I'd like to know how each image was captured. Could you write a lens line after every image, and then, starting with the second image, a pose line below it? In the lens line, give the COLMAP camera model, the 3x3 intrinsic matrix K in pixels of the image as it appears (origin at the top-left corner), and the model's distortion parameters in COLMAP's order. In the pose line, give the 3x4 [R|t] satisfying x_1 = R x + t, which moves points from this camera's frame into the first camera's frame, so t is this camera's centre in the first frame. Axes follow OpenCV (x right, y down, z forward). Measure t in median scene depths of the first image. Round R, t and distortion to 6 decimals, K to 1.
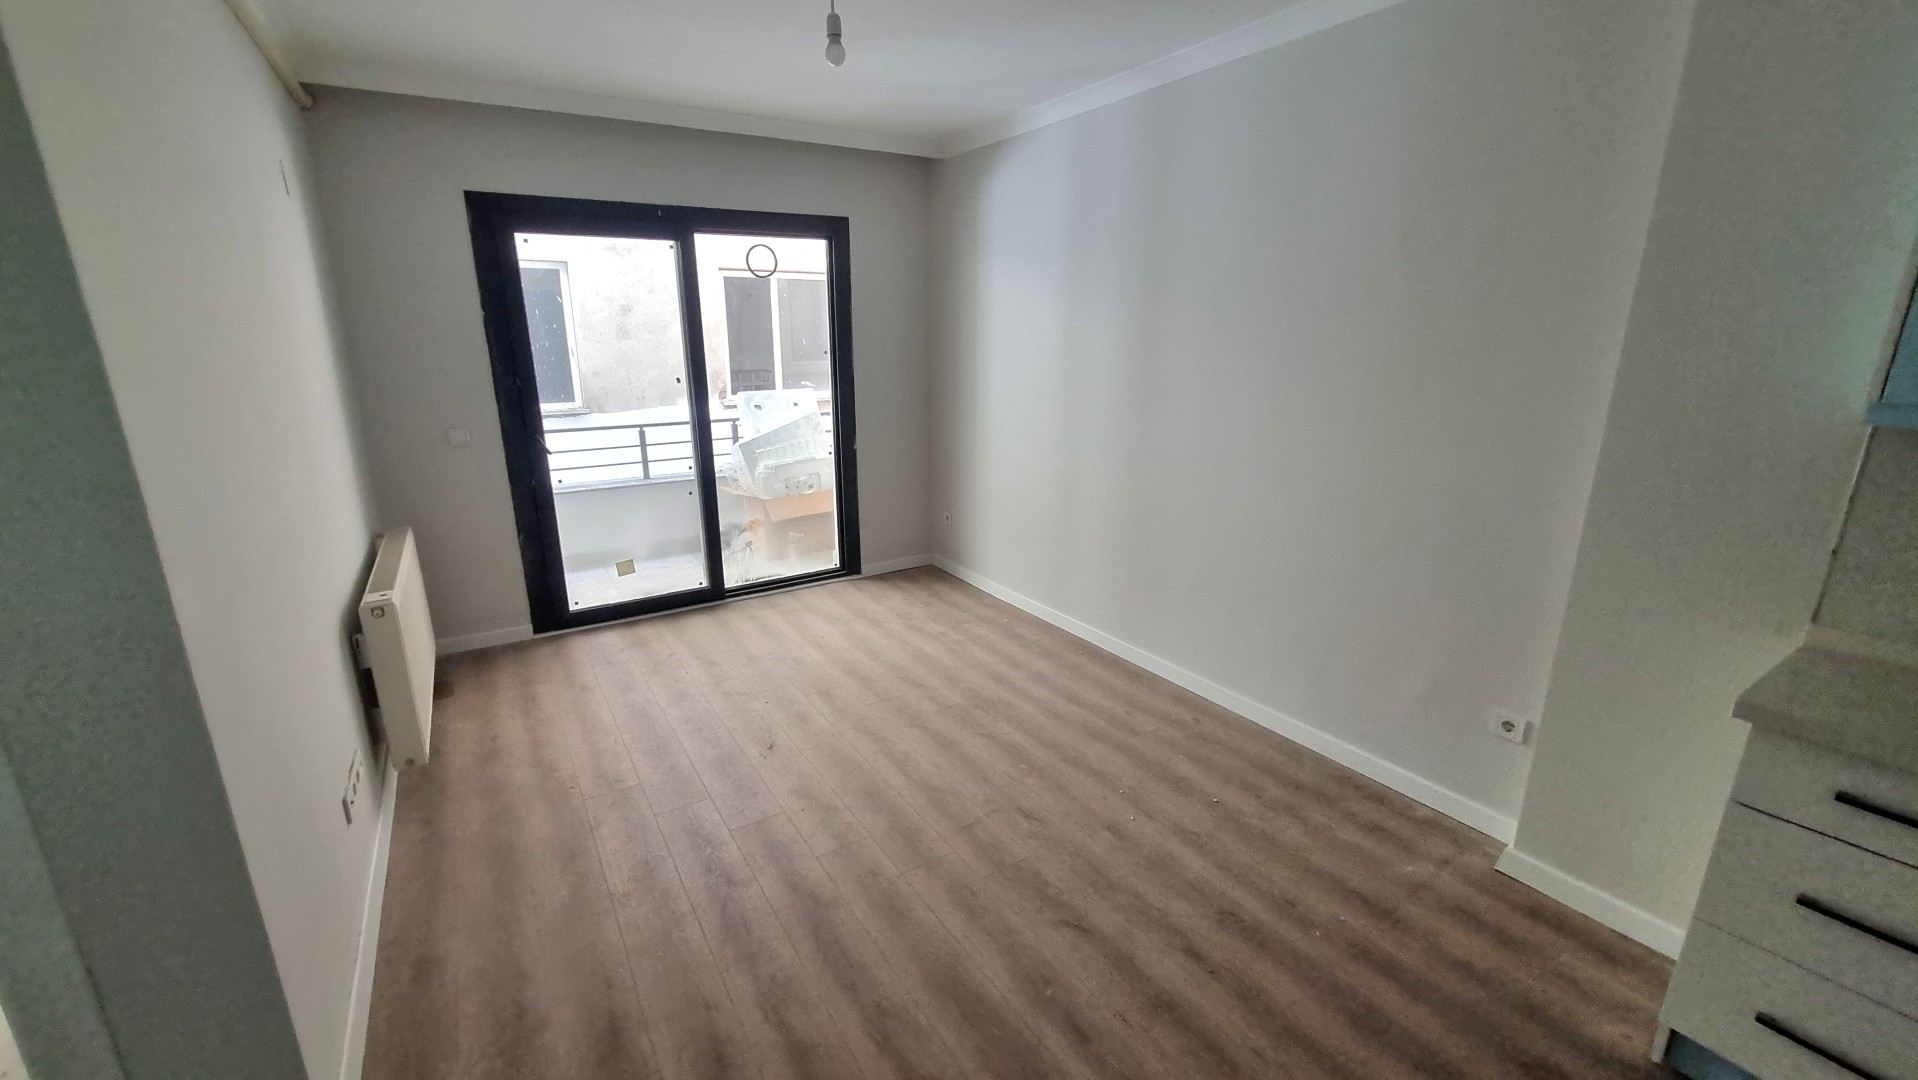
lens RADIAL K [[753.2, 0, 932.2], [0, 753.2, 532.9], [0, 0, 1]] dist [-0.000628, -0.000258]
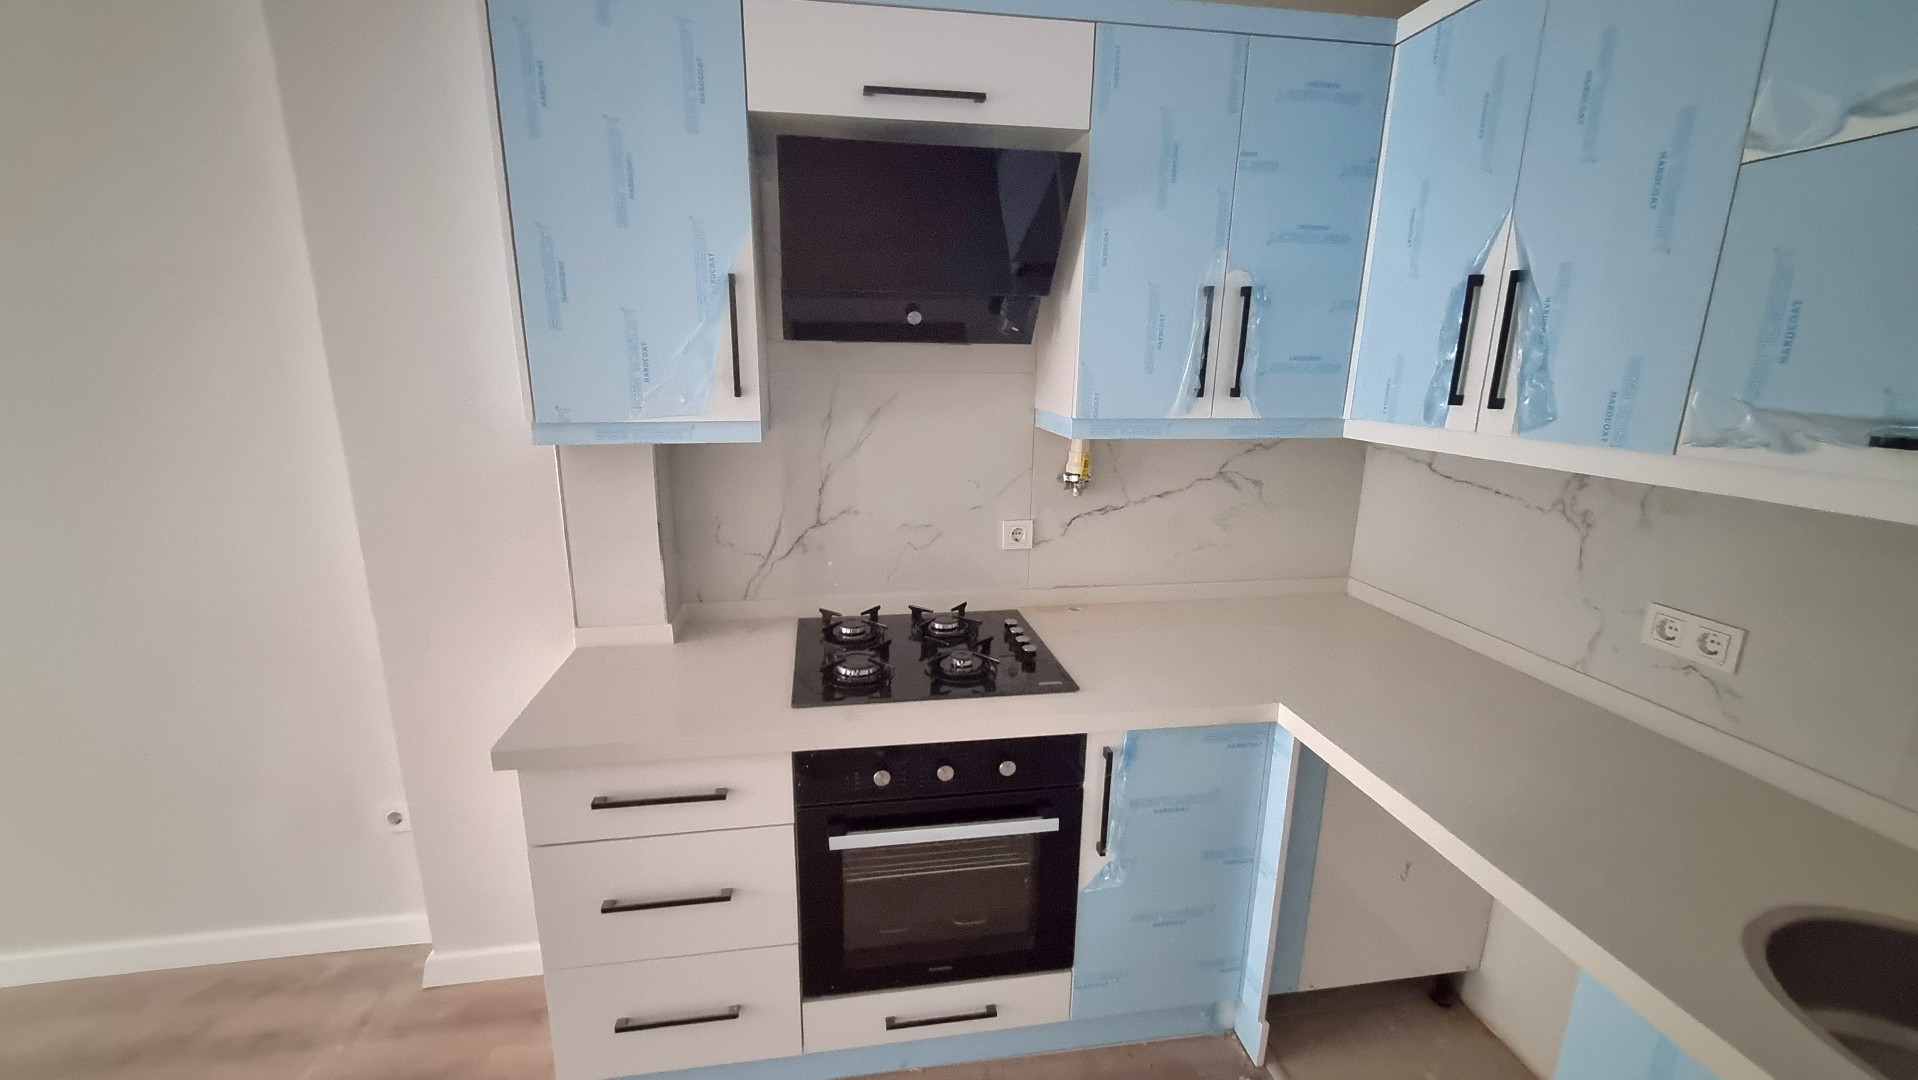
lens RADIAL K [[753.2, 0, 932.2], [0, 753.2, 532.9], [0, 0, 1]] dist [-0.000628, -0.000258]
pose [[0.399596, -0.201926, 0.894175, 0.194611], [0.229708, 0.966373, 0.115576, -0.007212], [-0.887444, 0.159215, 0.432543, 0.030055]]
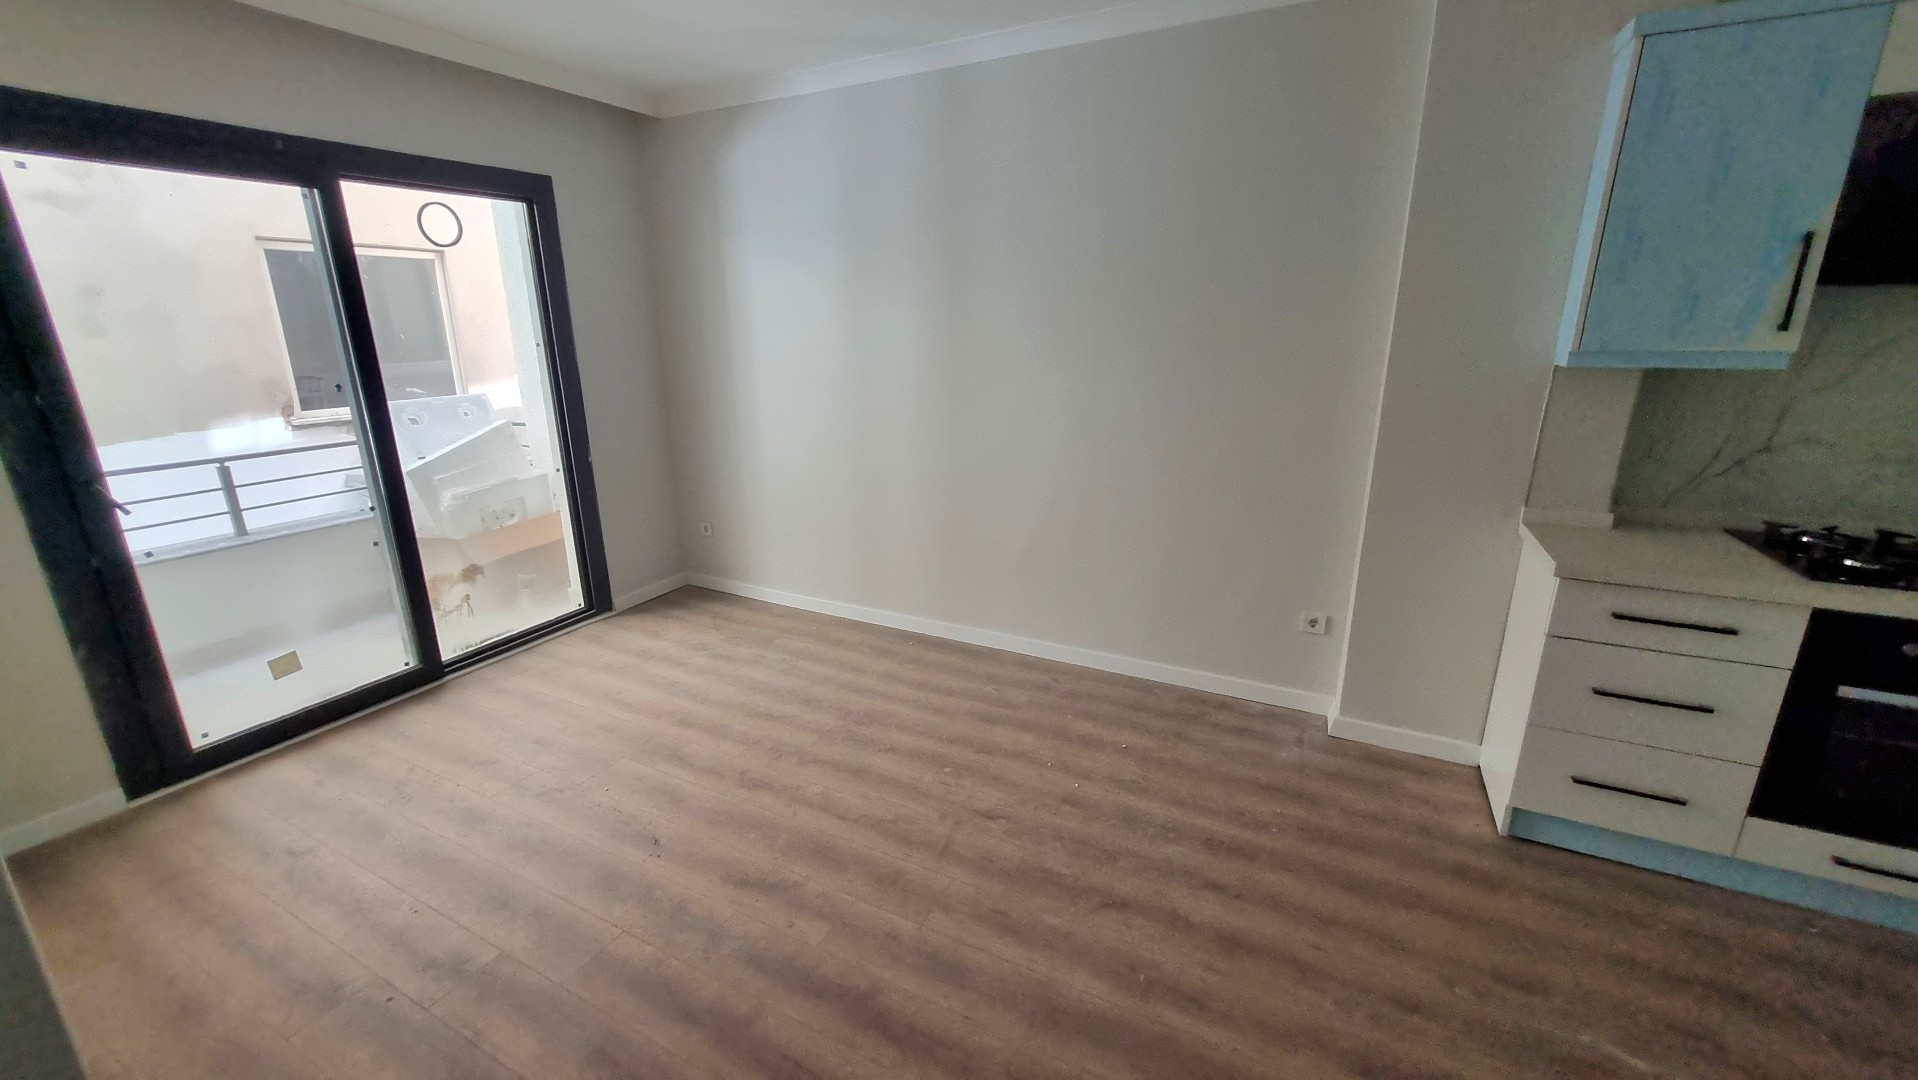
lens RADIAL K [[748.4, 0, 933.9], [0, 748.4, 533.9], [0, 0, 1]] dist [-0.001057, -0.000309]
pose [[0.863424, -0.143140, 0.483745, -0.228724], [0.138753, 0.989301, 0.045076, -0.022180], [-0.485021, 0.028202, 0.874047, 0.127431]]
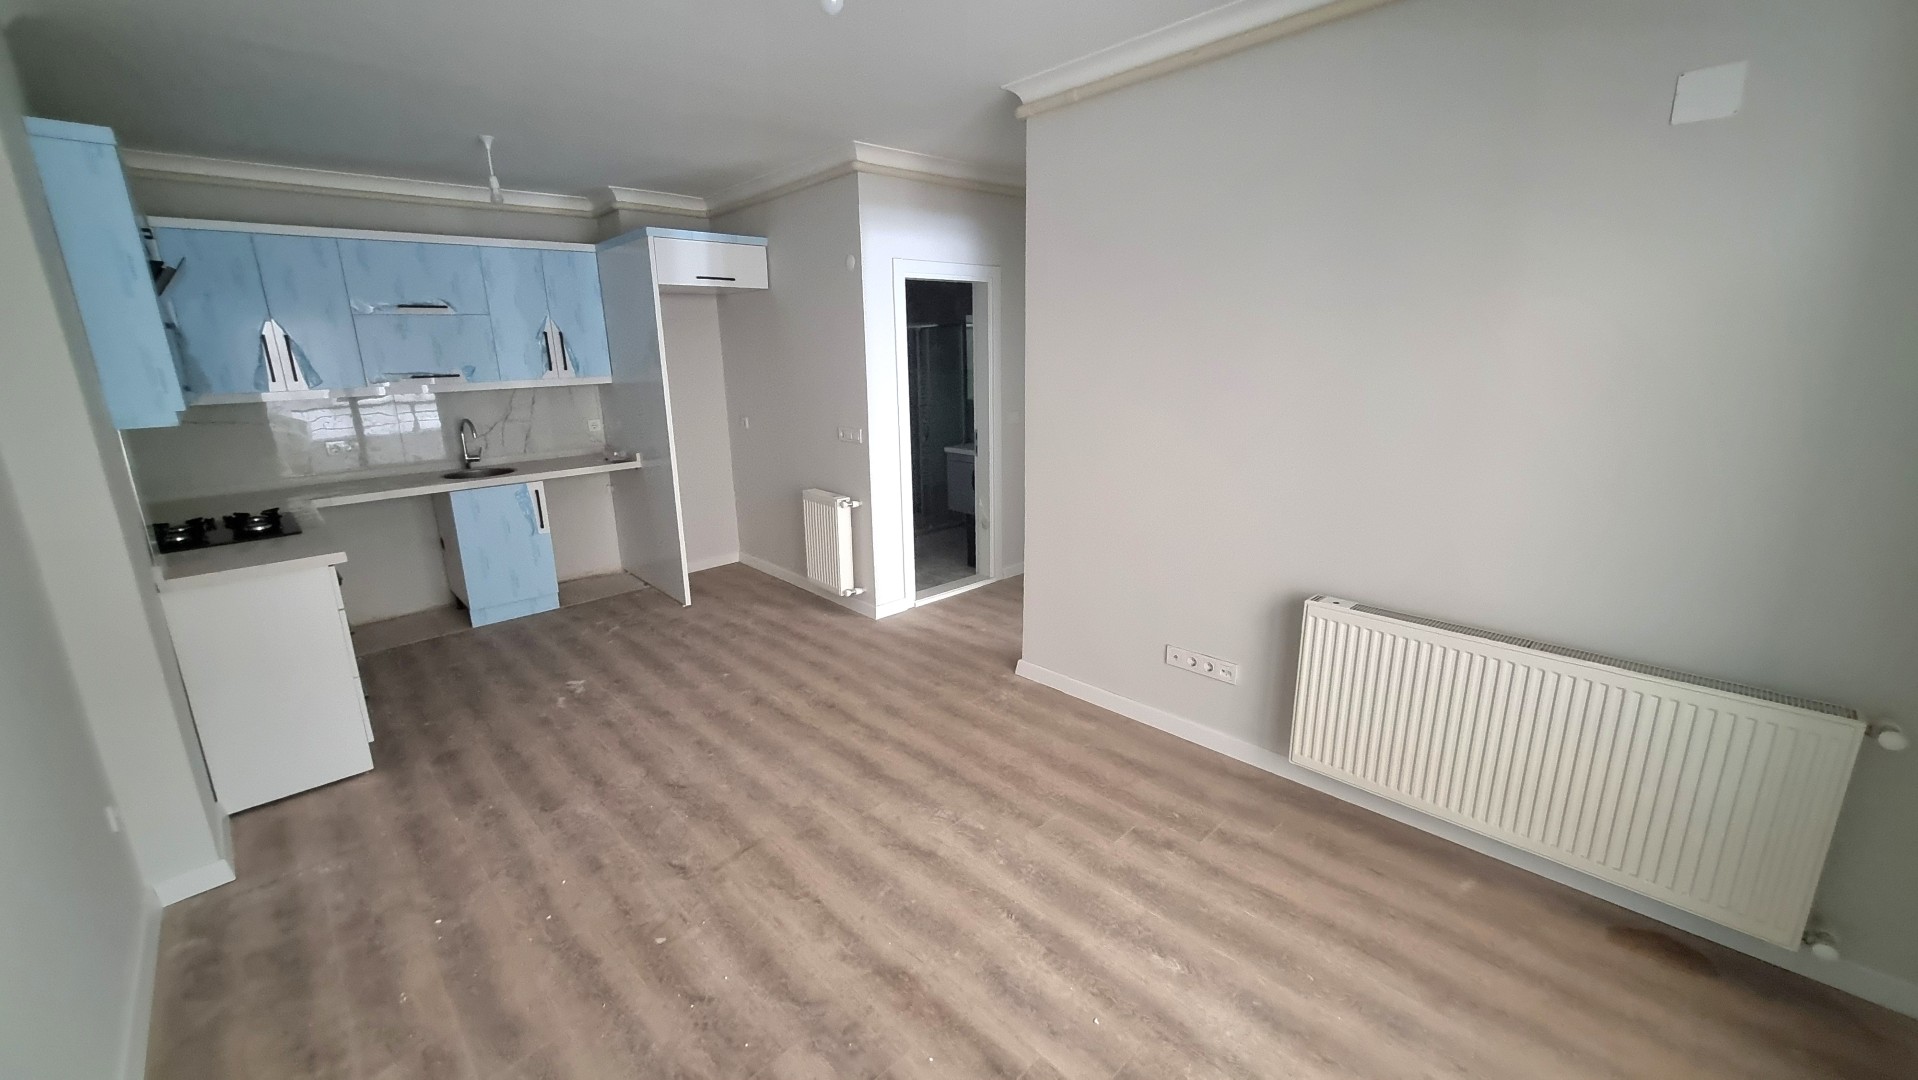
lens RADIAL K [[740.6, 0, 931.5], [0, 740.6, 530.5], [0, 0, 1]] dist [-0.006285, 0.005720]
pose [[-0.980113, 0.075200, -0.183640, -0.027857], [-0.022749, 0.876736, 0.480433, -0.294330], [0.197132, 0.475056, -0.857590, 1.095900]]
